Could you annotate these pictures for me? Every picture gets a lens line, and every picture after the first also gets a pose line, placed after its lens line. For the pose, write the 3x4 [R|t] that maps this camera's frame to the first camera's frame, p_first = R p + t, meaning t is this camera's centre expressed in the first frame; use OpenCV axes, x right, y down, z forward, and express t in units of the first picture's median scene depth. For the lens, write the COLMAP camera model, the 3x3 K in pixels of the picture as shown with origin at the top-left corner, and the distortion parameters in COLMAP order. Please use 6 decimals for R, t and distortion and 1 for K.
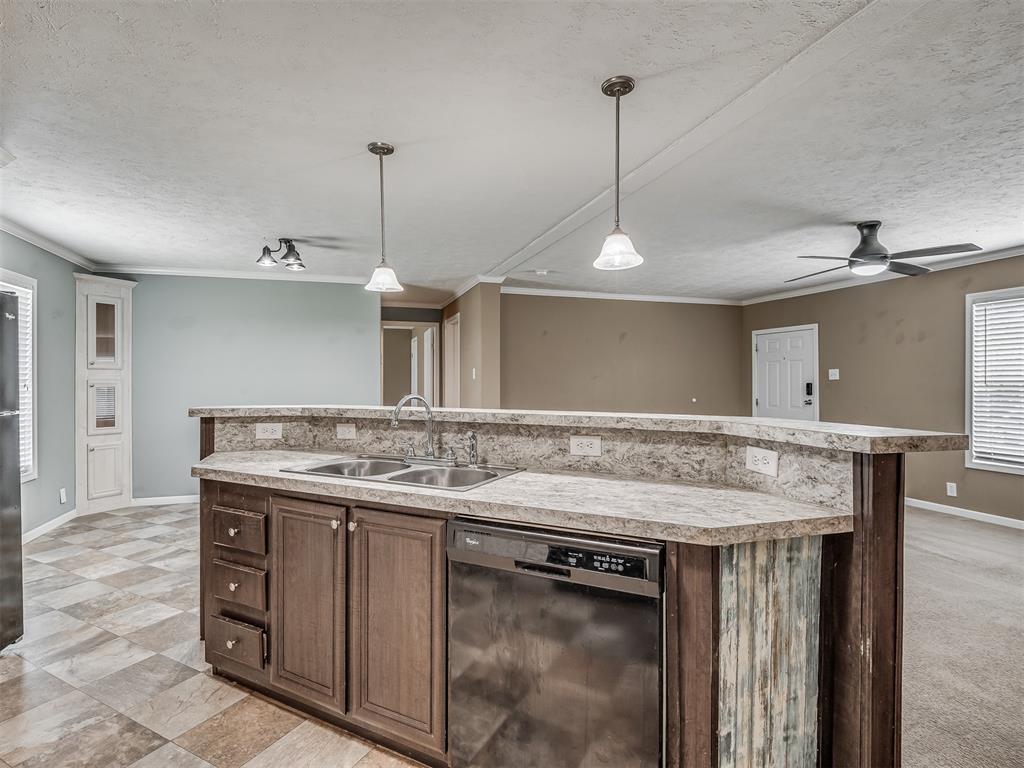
lens RADIAL K [[521.3, 0, 512.0], [0, 521.3, 384.0], [0, 0, 1]] dist [0.000561, -0.002049]
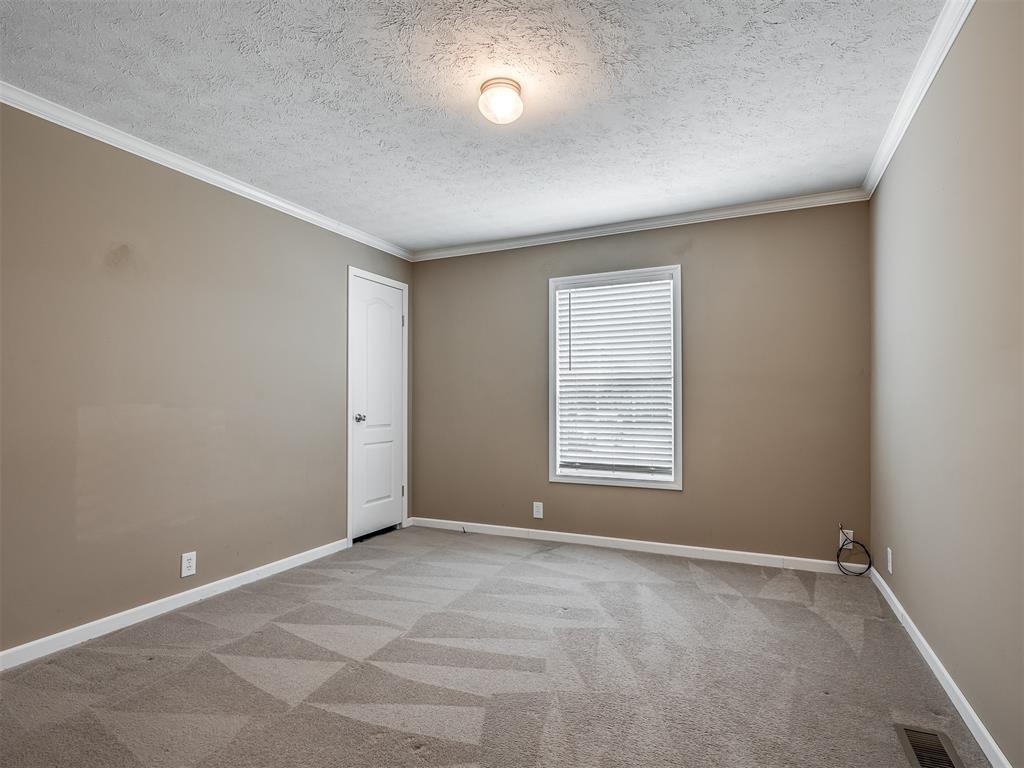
lens RADIAL K [[548.7, 0, 479.4], [0, 548.7, 391.7], [0, 0, 1]] dist [0.000017, 0.000094]
pose [[0.709218, 0.001581, 0.704987, 0.294620], [0.011354, 0.999842, -0.013664, 0.044436], [-0.704897, 0.017695, 0.709089, 0.845154]]
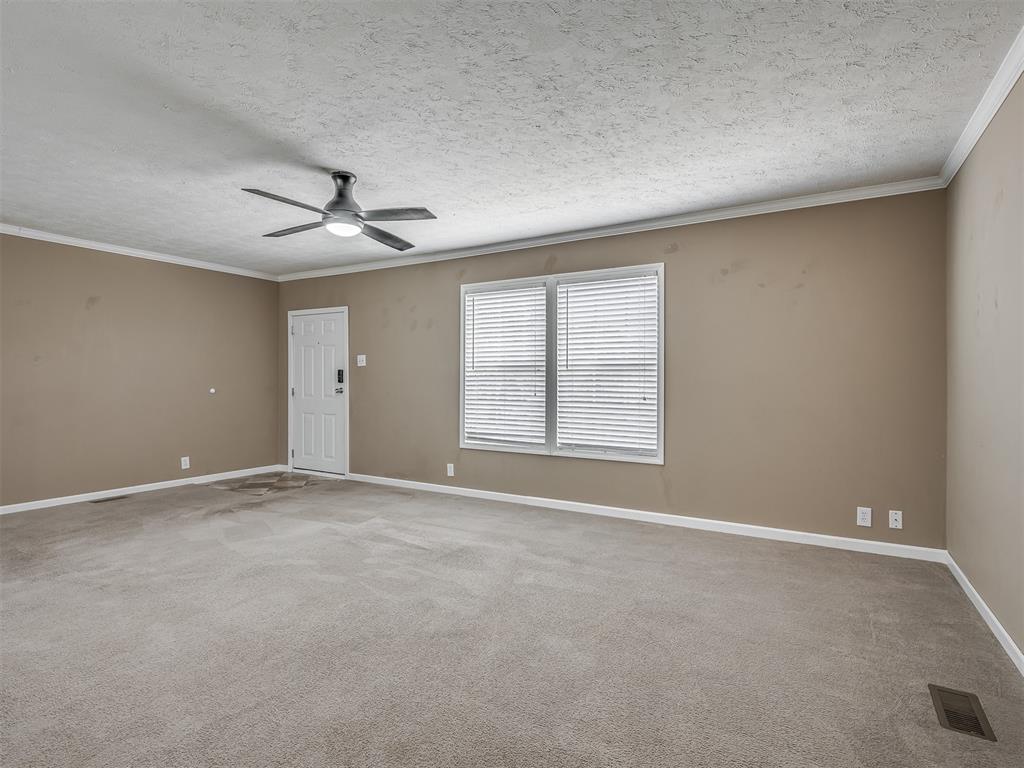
lens RADIAL K [[512.3, 0, 516.5], [0, 512.3, 378.3], [0, 0, 1]] dist [0.000599, 0.000088]
pose [[0.746763, 0.004587, 0.665074, 0.496930], [-0.001665, 0.999986, -0.005027, 0.044178], [-0.665088, 0.002646, 0.746760, 0.272736]]
